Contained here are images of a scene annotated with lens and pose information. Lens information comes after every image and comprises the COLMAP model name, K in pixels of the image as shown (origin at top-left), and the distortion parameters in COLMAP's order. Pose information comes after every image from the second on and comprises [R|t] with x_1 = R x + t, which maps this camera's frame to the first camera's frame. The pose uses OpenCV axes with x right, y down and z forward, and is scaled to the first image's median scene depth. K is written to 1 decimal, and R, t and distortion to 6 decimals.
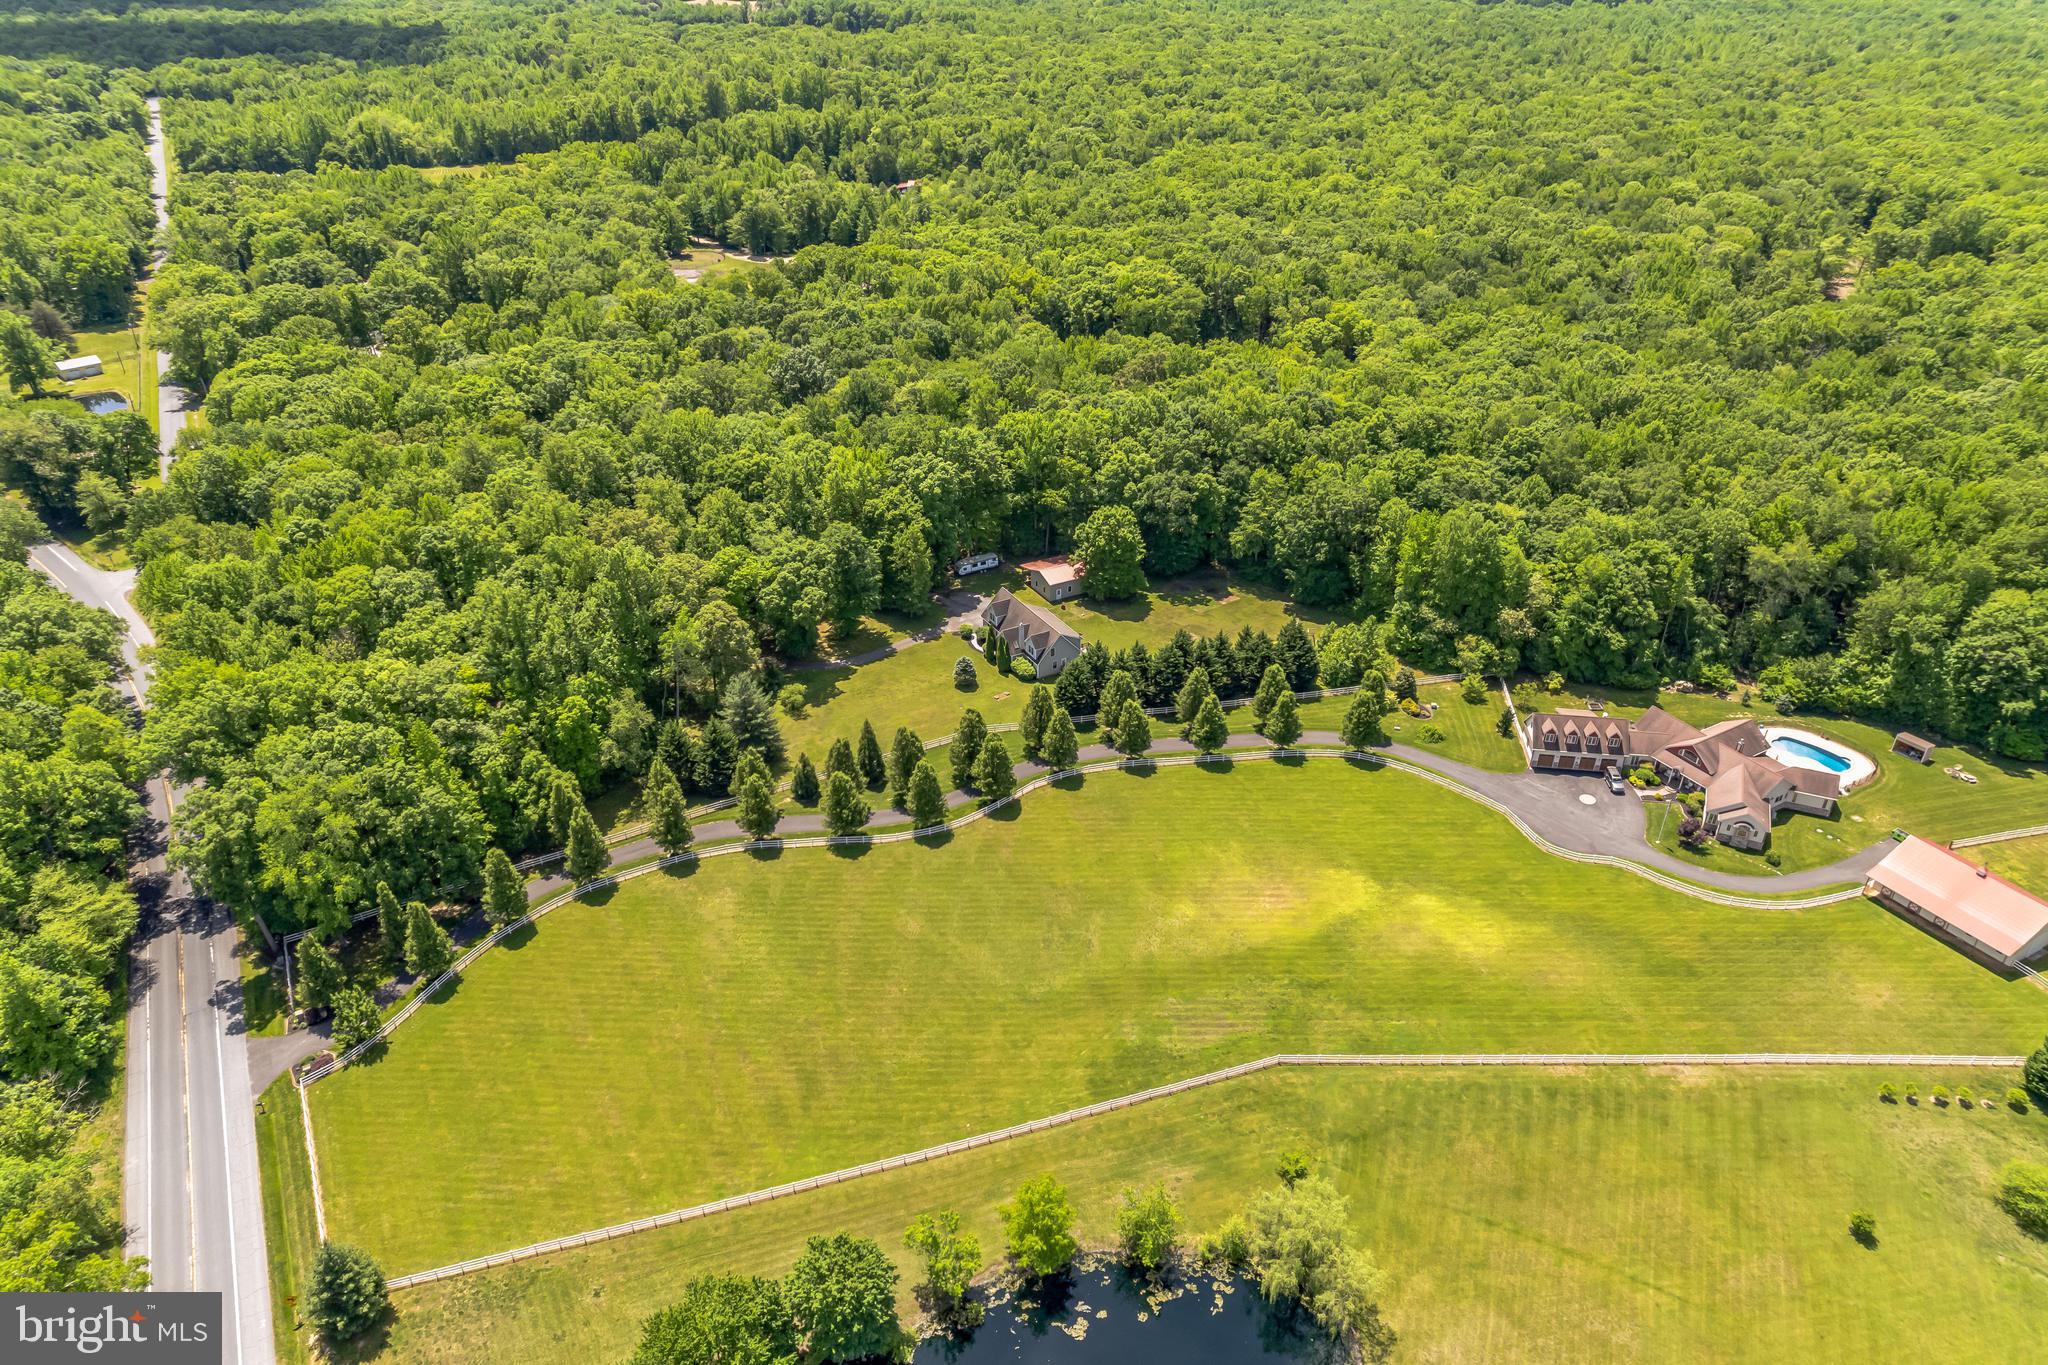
lens RADIAL K [[1347.1, 0, 1018.6], [0, 1347.1, 690.7], [0, 0, 1]] dist [-0.076849, 0.070726]
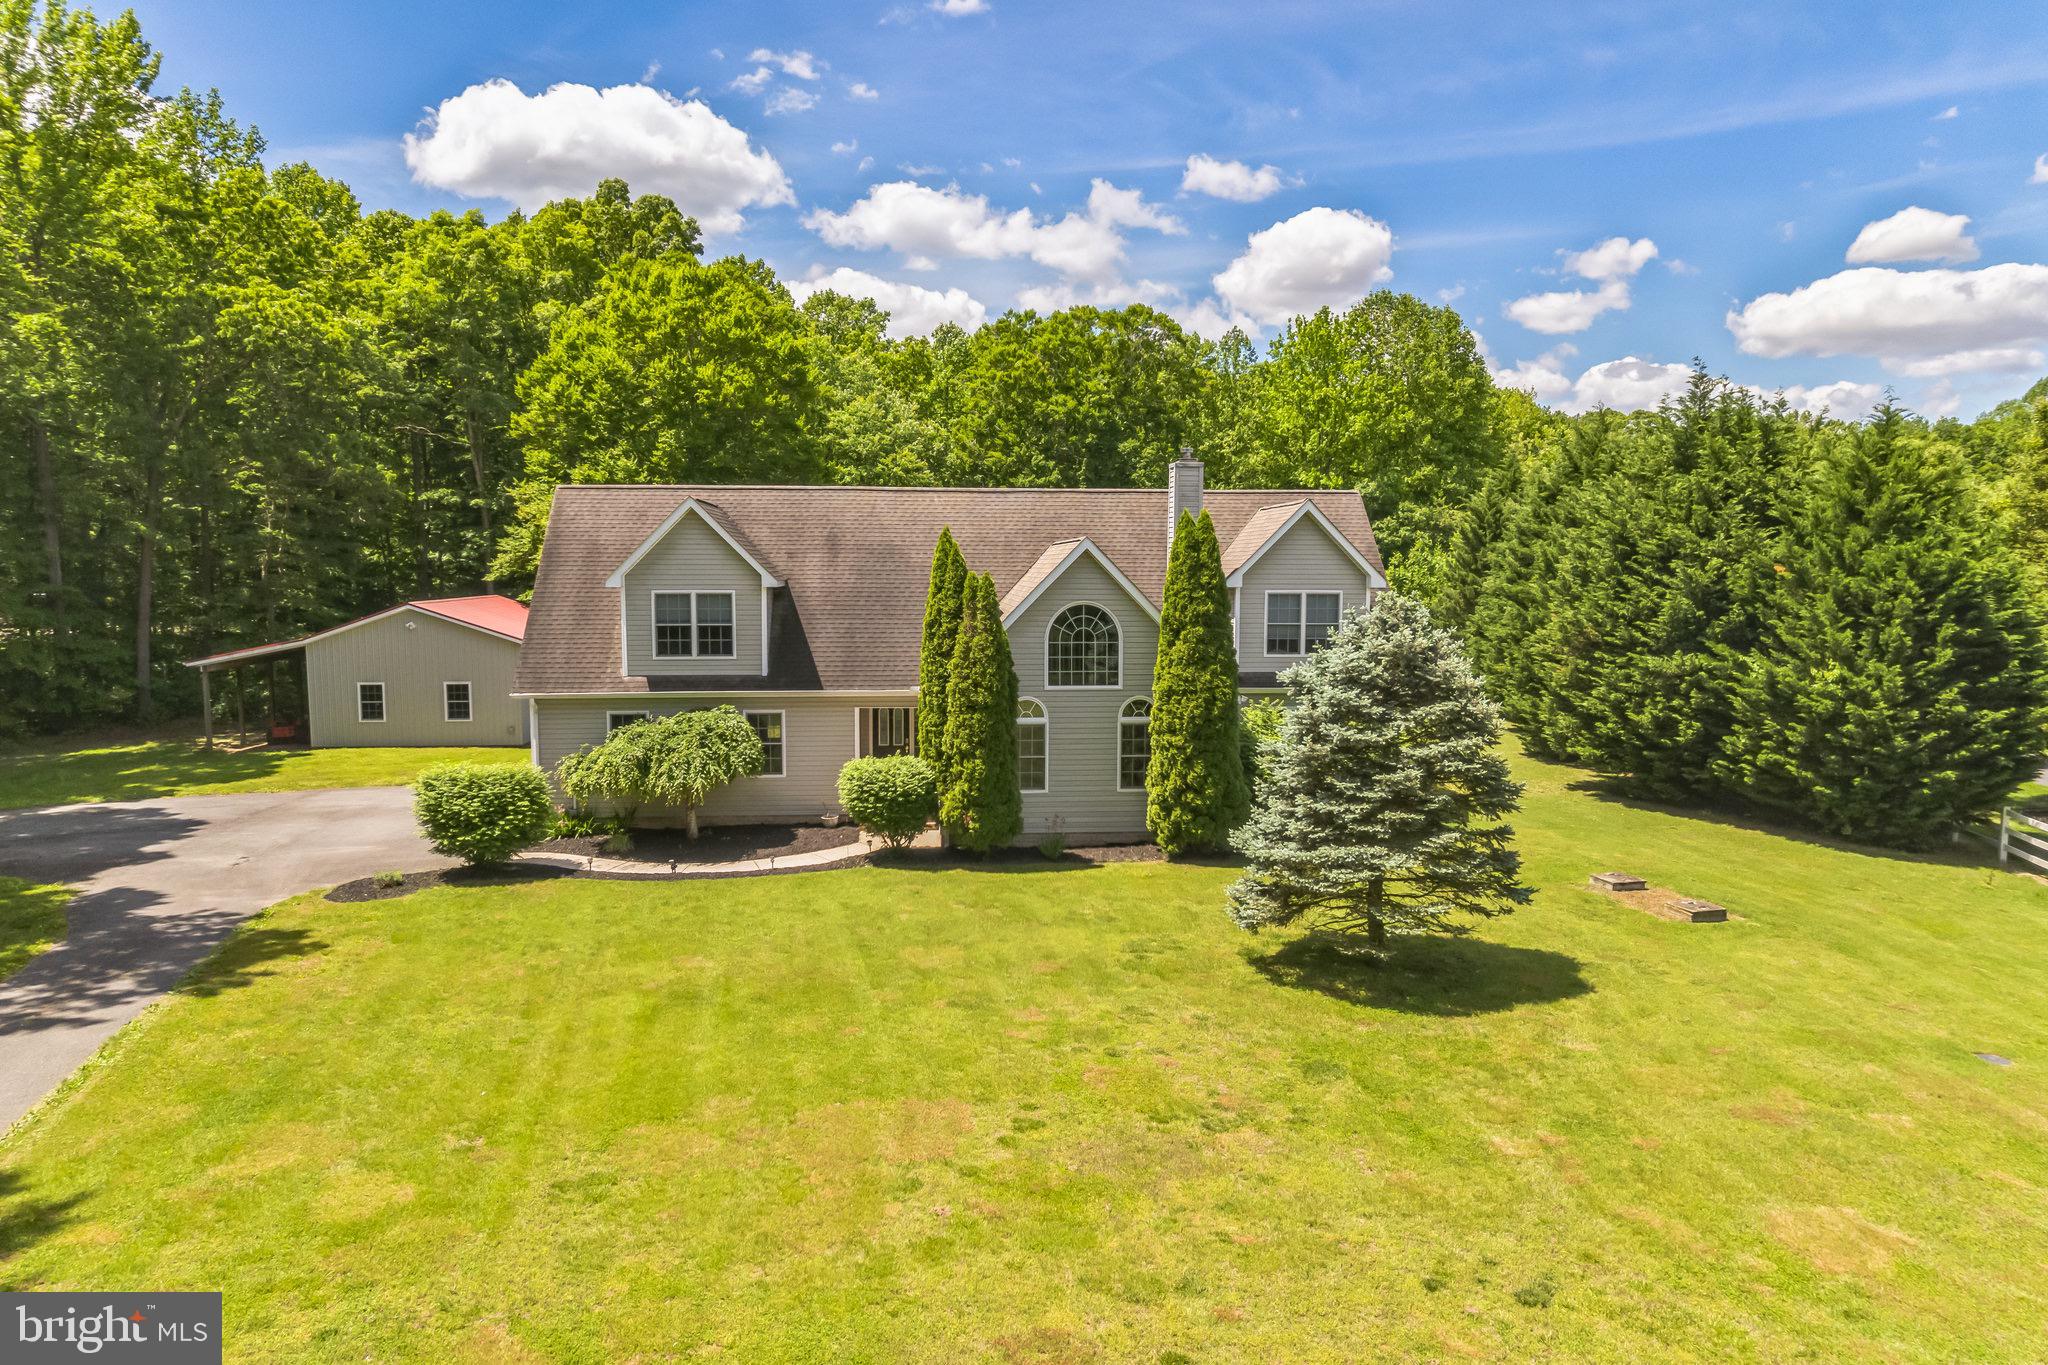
lens RADIAL K [[1347.1, 0, 1018.6], [0, 1347.1, 690.7], [0, 0, 1]] dist [-0.076849, 0.070726]
pose [[0.418849, -0.092783, 0.903303, -0.125643], [0.463595, 0.877205, -0.124860, -0.020942], [-0.780798, 0.471065, 0.410430, 0.975348]]
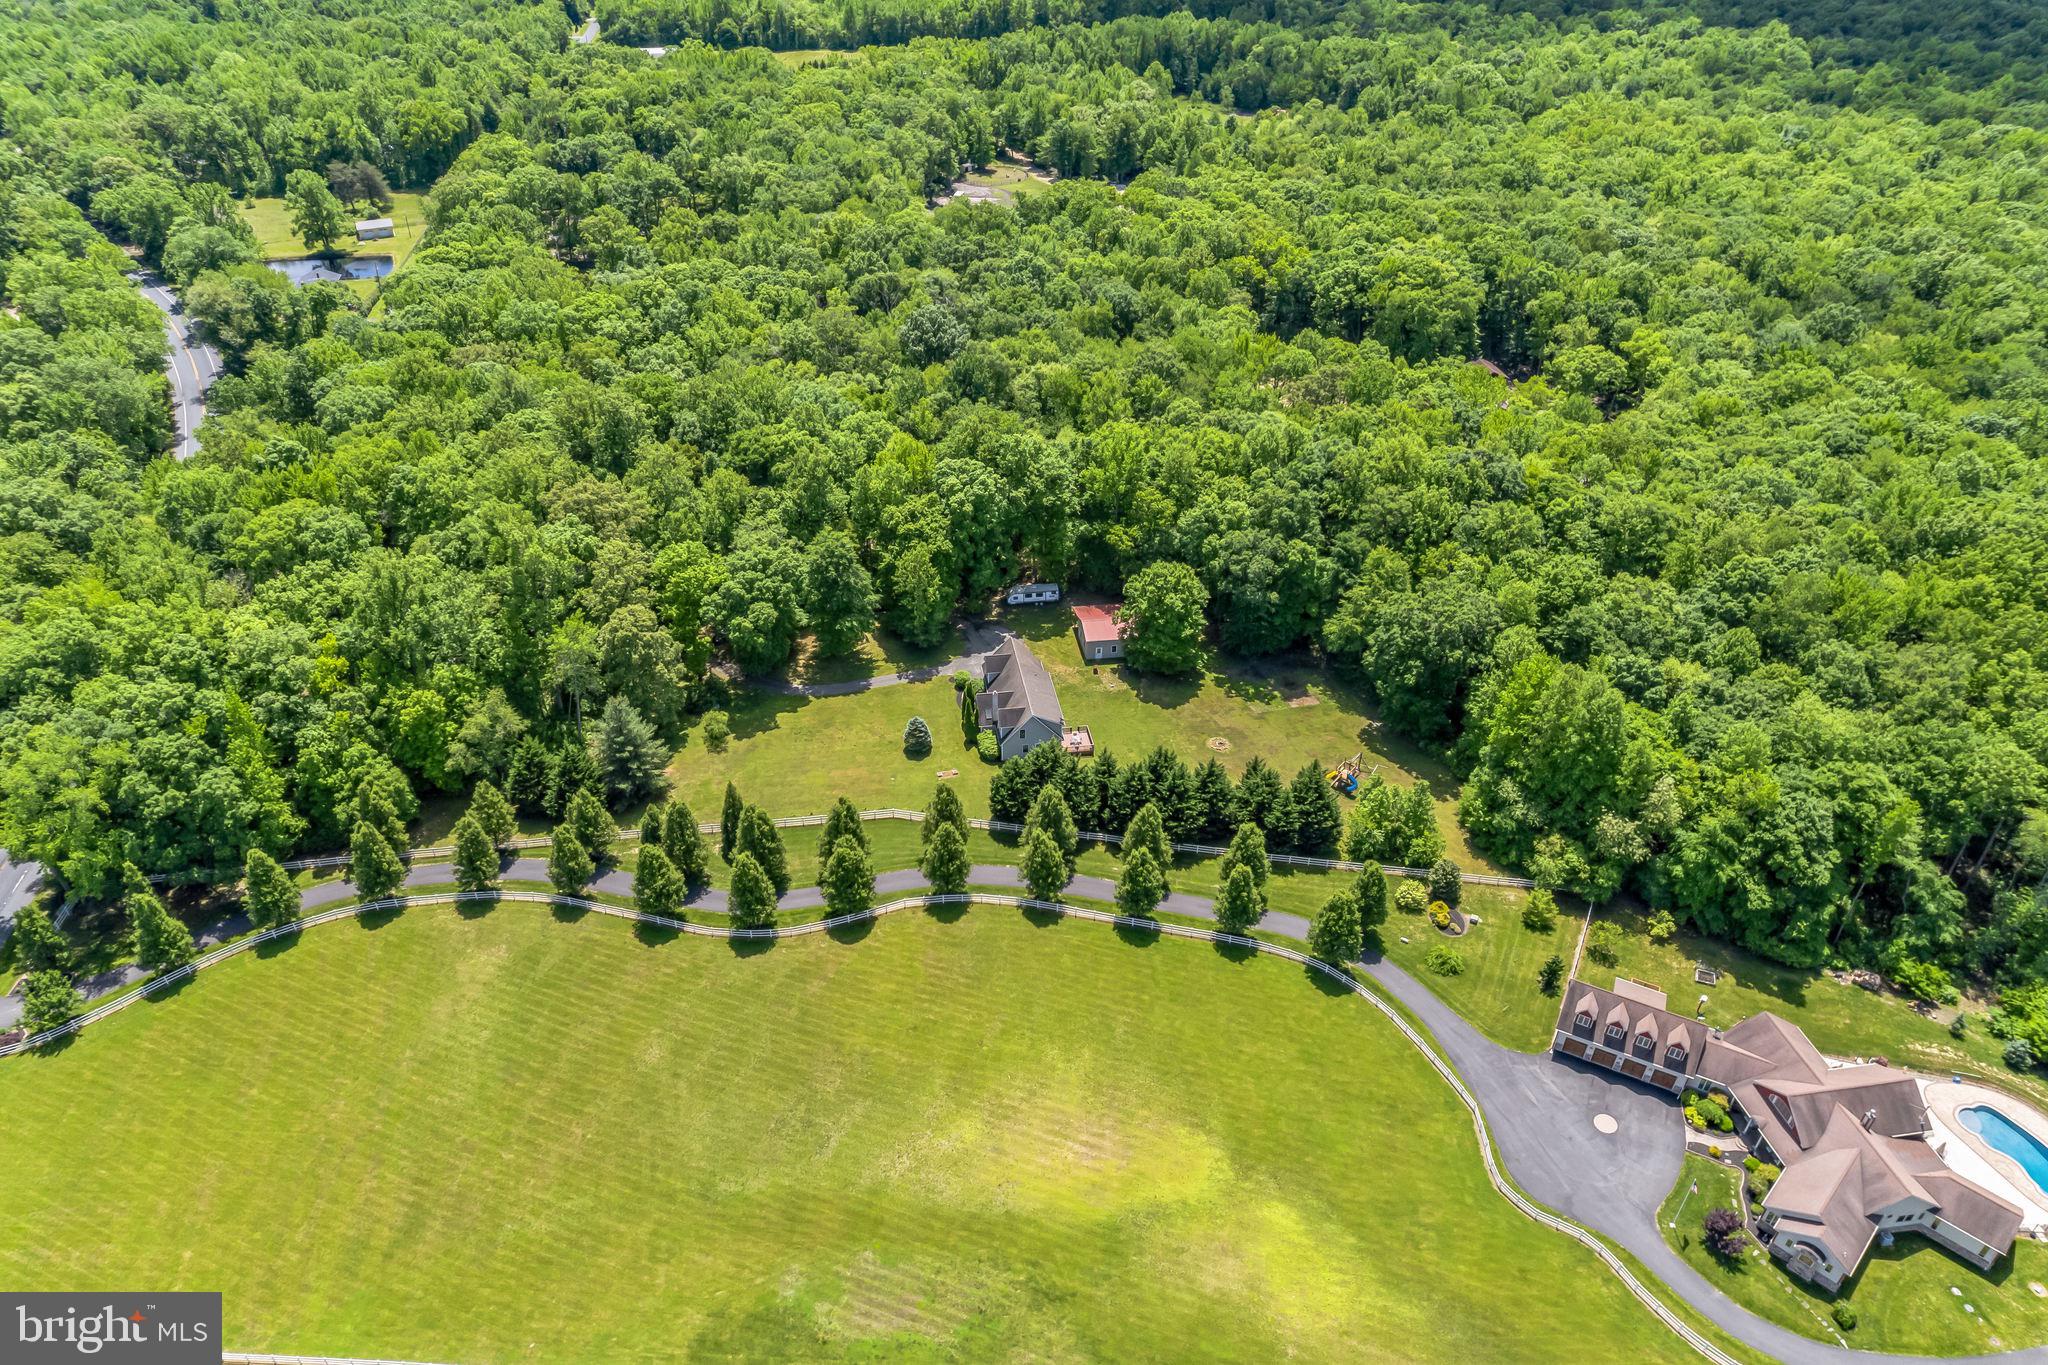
lens RADIAL K [[1360.3, 0, 1018.1], [0, 1360.3, 678.8], [0, 0, 1]] dist [-0.092038, 0.085594]
pose [[0.934769, 0.207255, -0.288533, 0.256240], [-0.191026, 0.978015, 0.083641, -0.131255], [0.299525, -0.023068, 0.953810, 0.209788]]
